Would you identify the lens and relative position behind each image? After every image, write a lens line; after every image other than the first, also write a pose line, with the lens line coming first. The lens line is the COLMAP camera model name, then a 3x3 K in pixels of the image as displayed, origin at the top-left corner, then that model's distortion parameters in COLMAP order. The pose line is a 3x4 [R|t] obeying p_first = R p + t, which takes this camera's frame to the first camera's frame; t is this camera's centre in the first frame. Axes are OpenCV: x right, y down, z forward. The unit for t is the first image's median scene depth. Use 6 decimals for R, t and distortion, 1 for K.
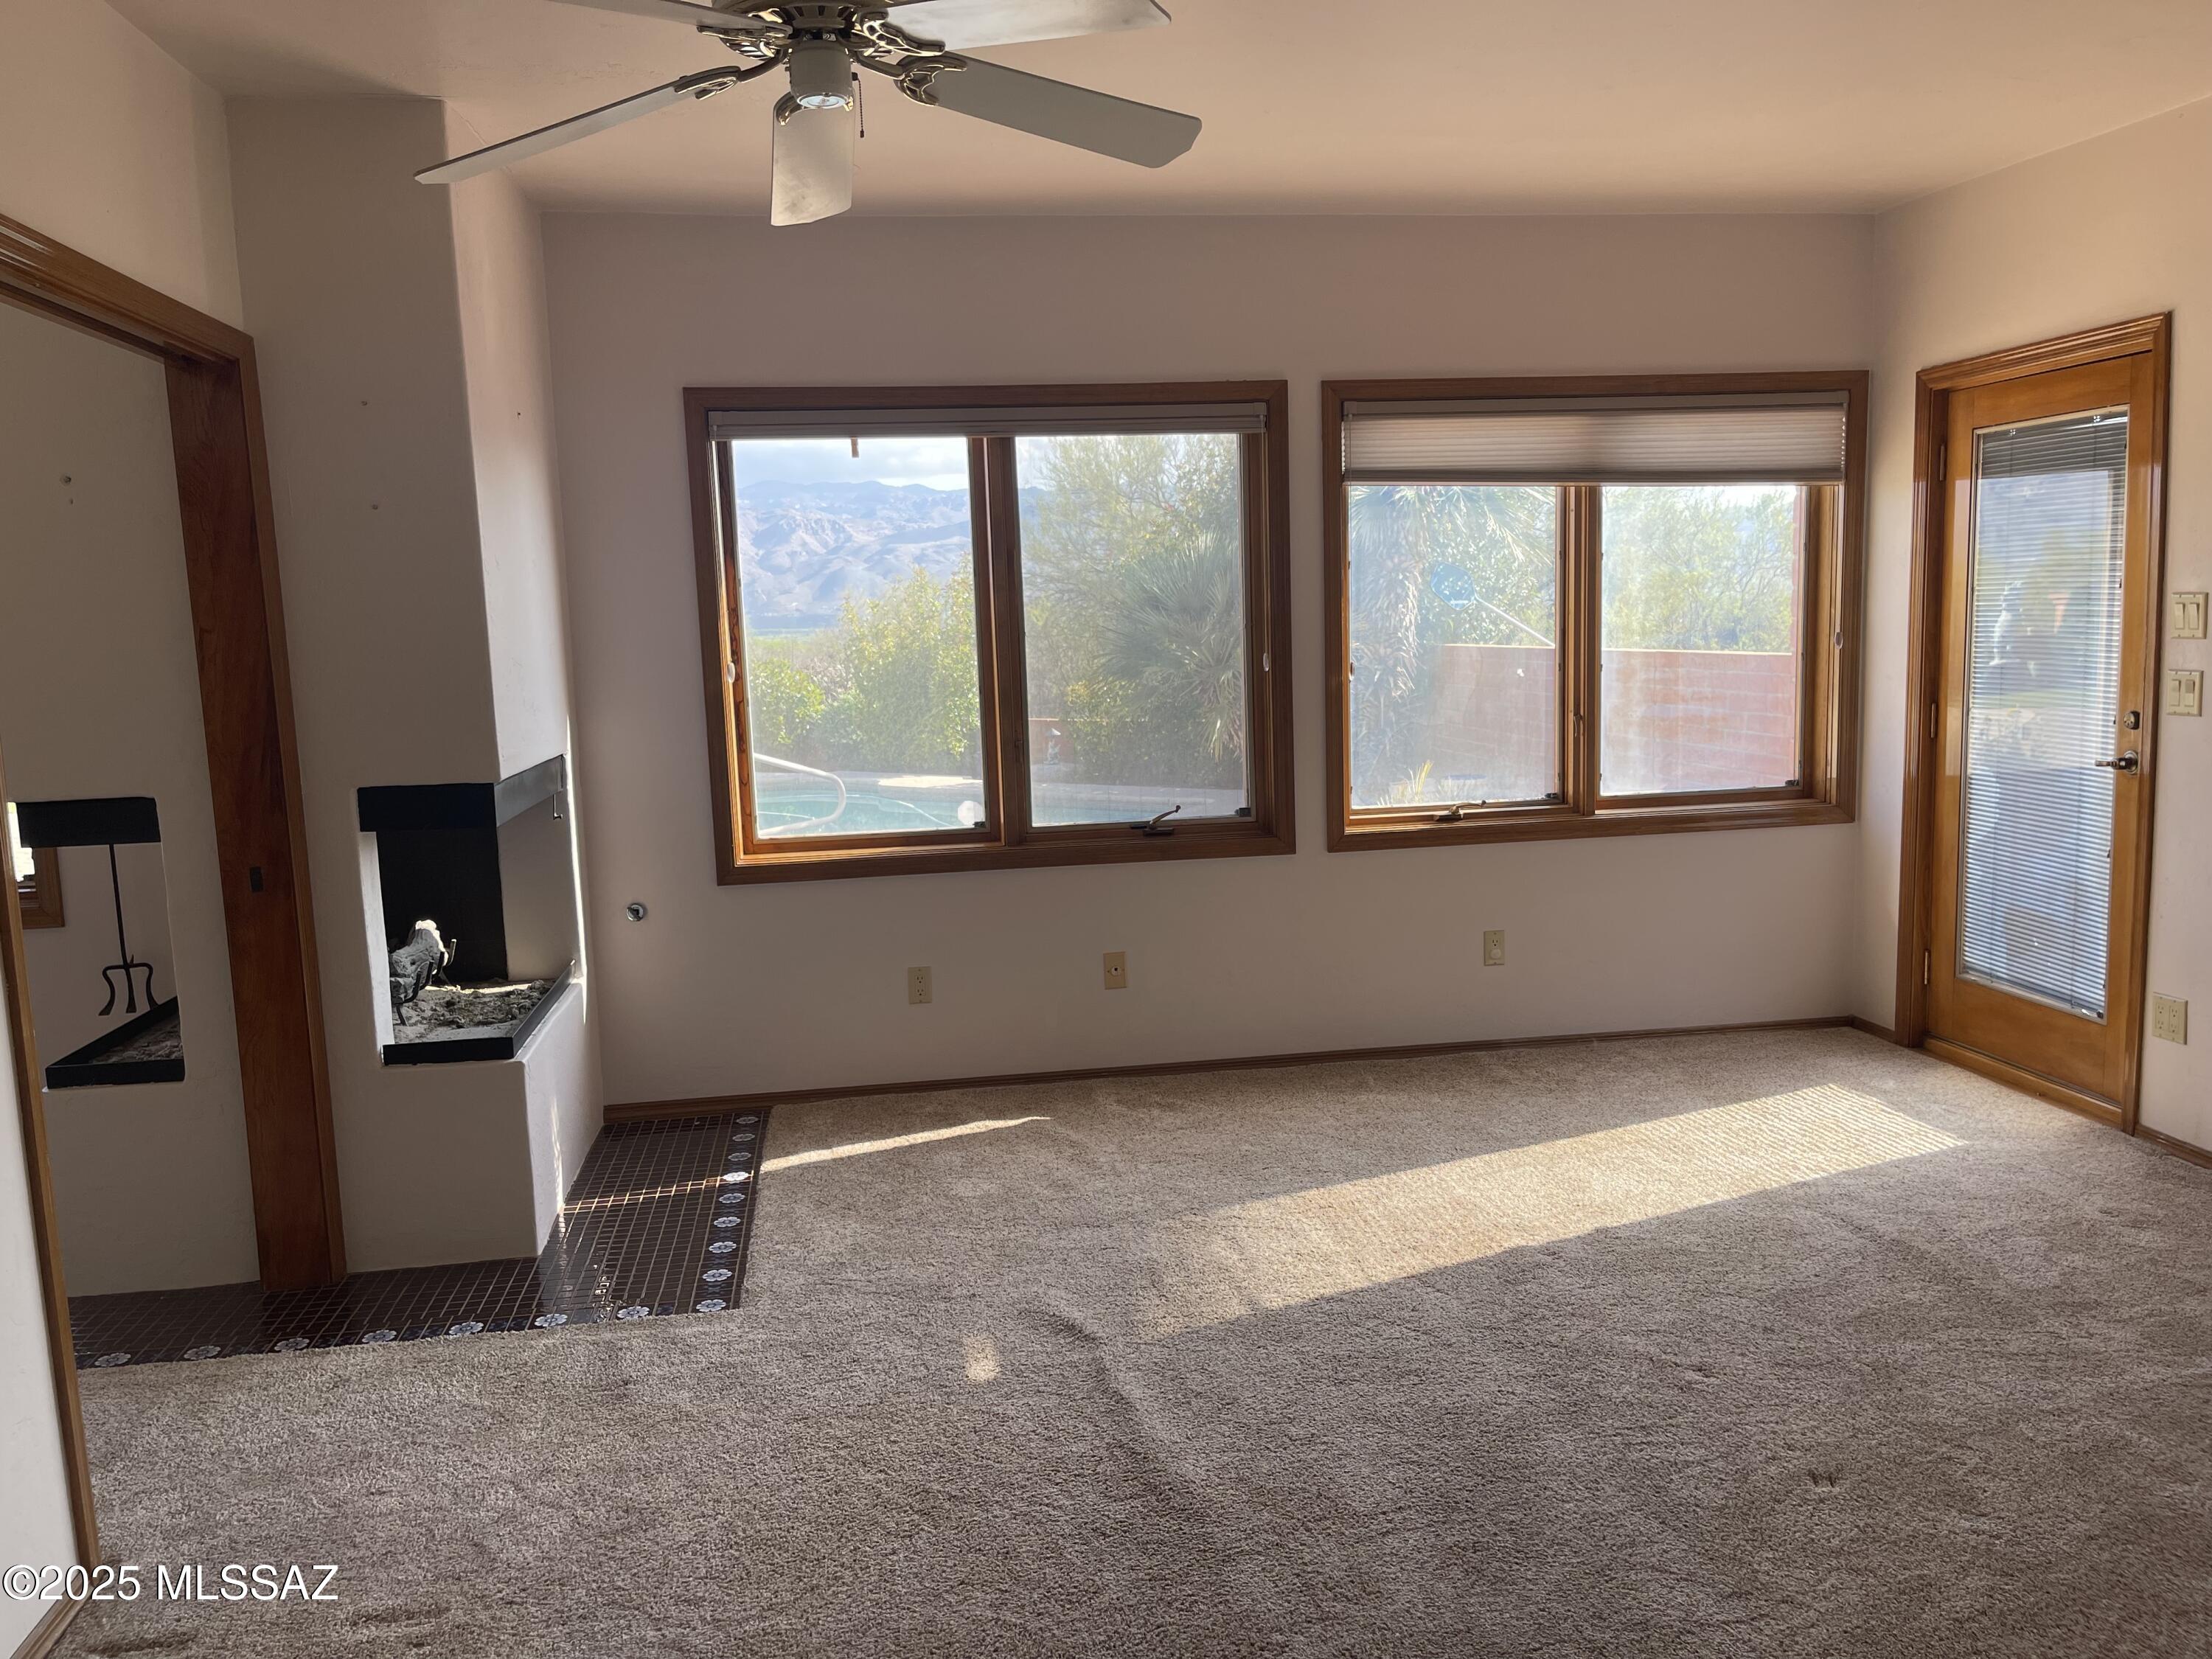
lens RADIAL K [[1673.9, 0, 1102.4], [0, 1673.9, 836.2], [0, 0, 1]] dist [0.078264, -0.096178]
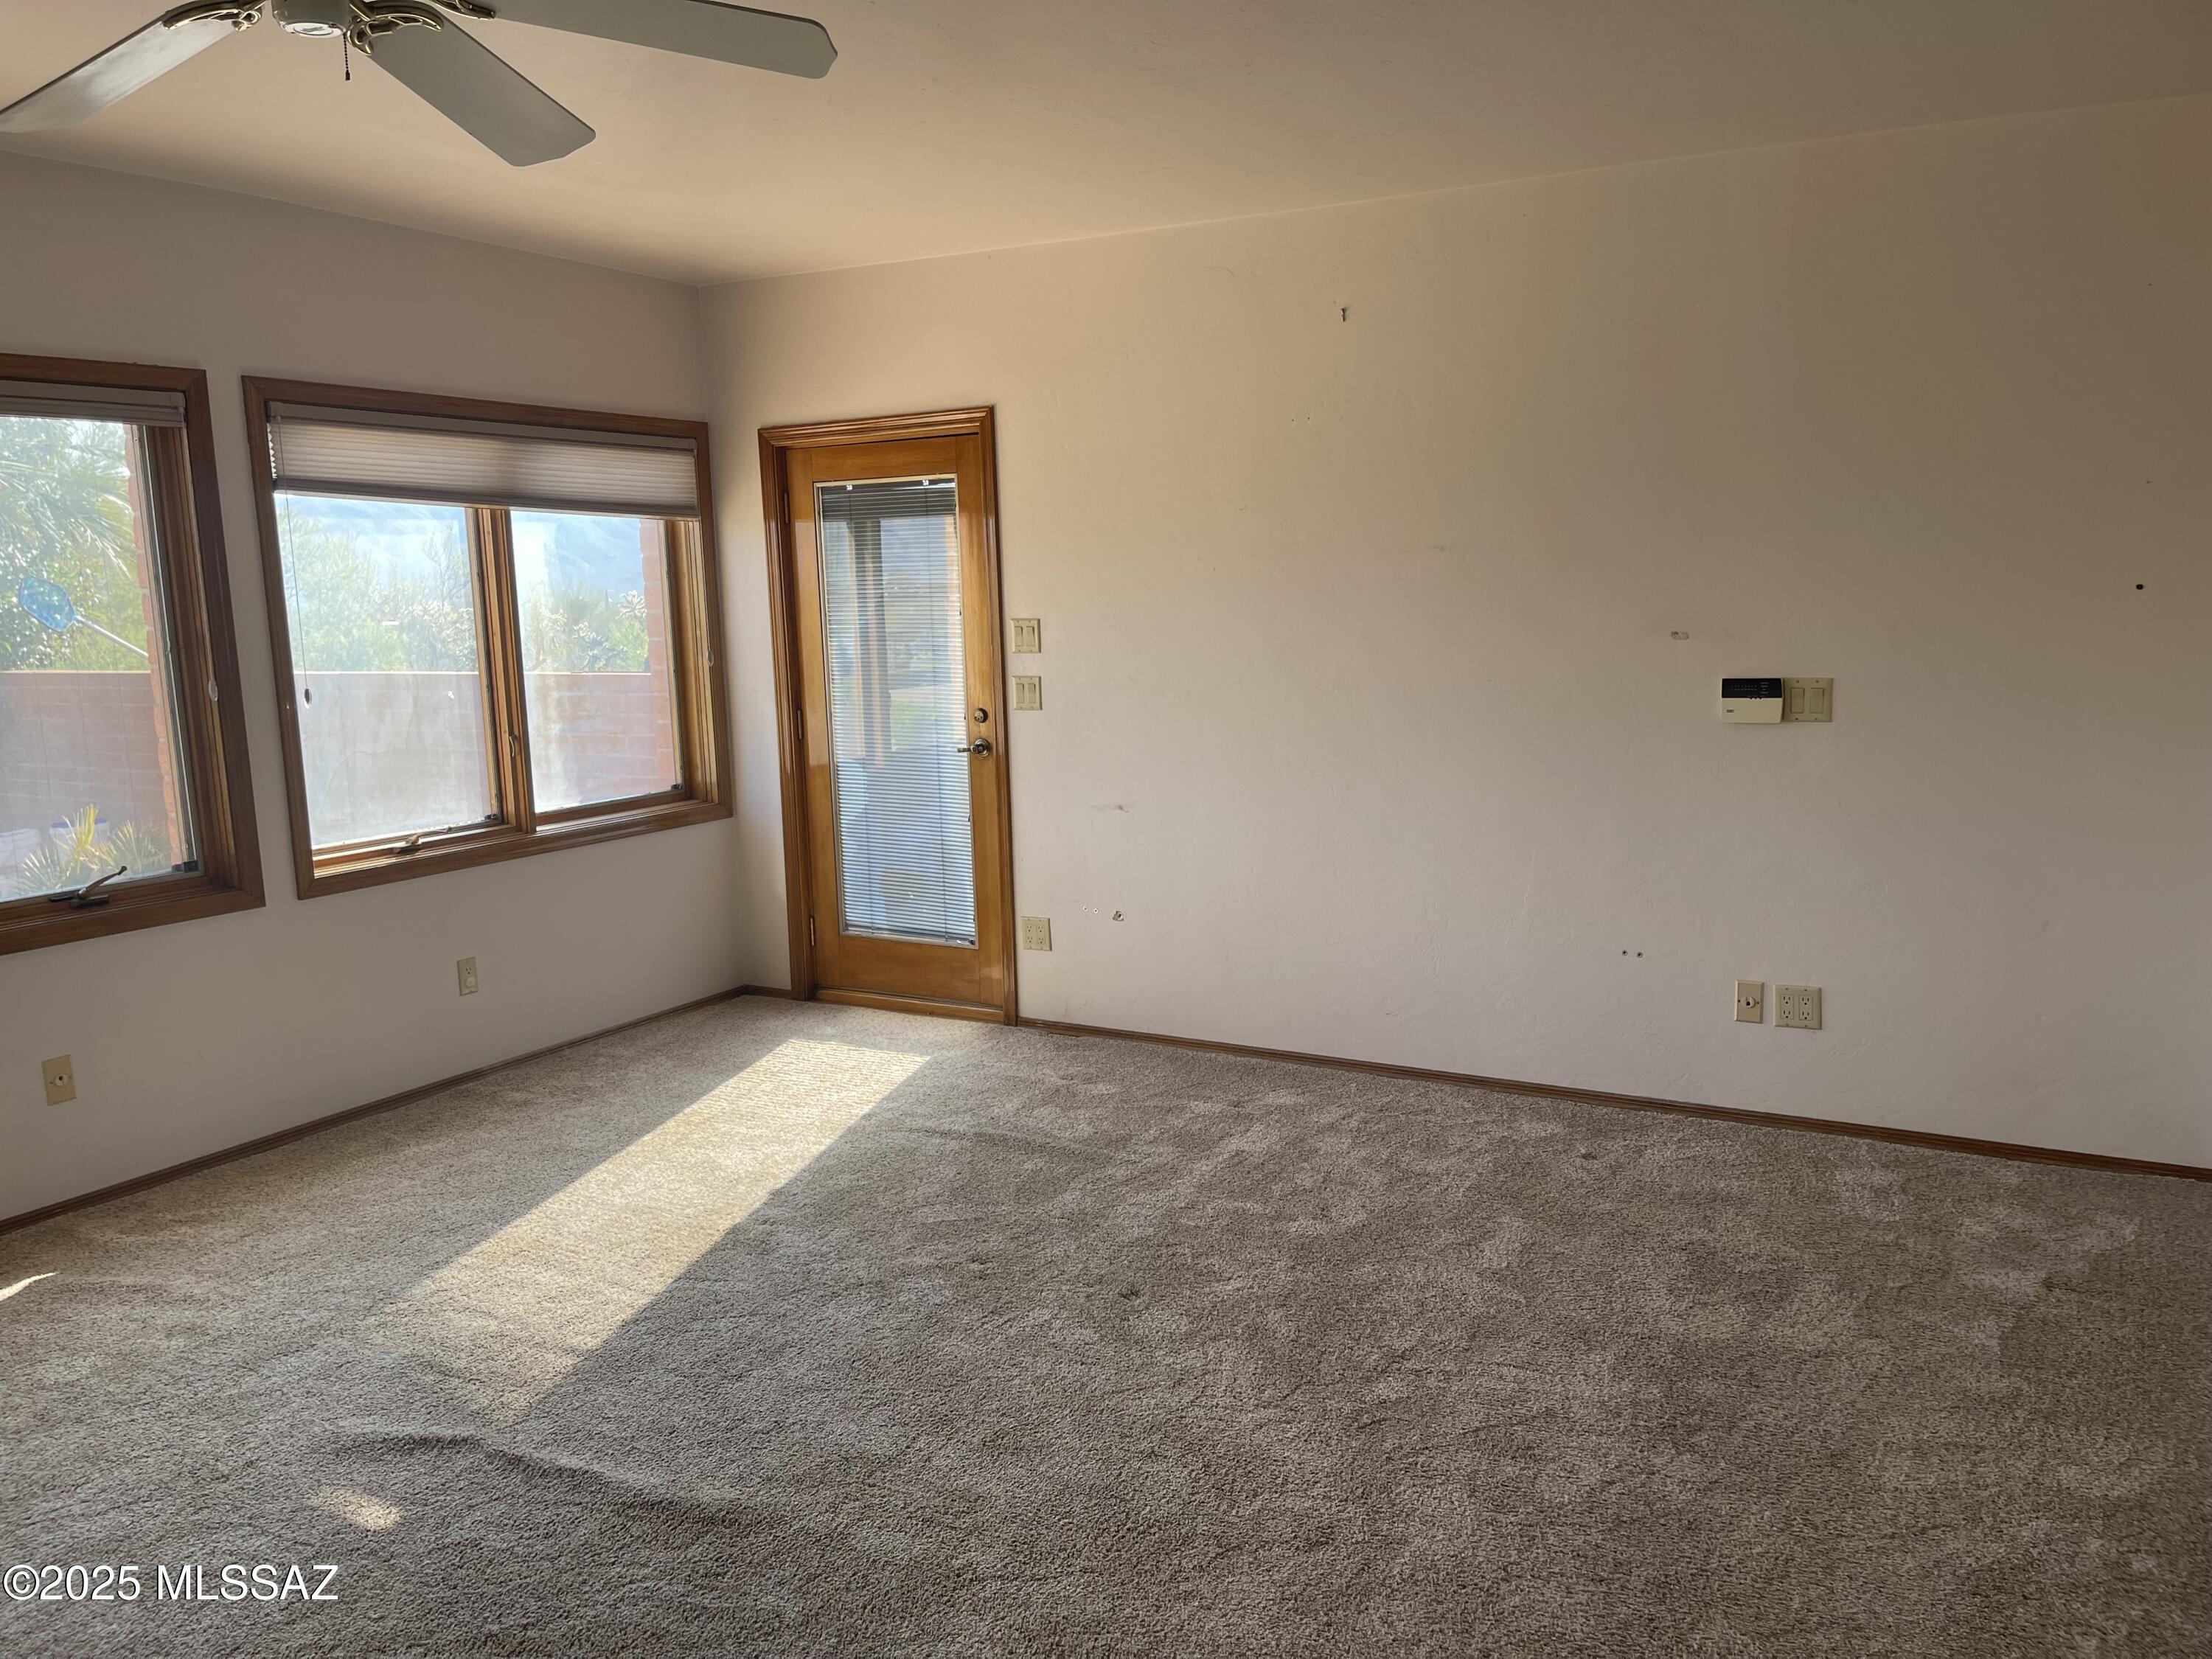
lens RADIAL K [[1658.3, 0, 1101.2], [0, 1658.3, 838.8], [0, 0, 1]] dist [0.095046, -0.103340]
pose [[0.642844, -0.101673, 0.759220, -0.280746], [0.109117, 0.993199, 0.040615, -0.013288], [-0.758186, 0.056735, 0.649566, 0.086918]]
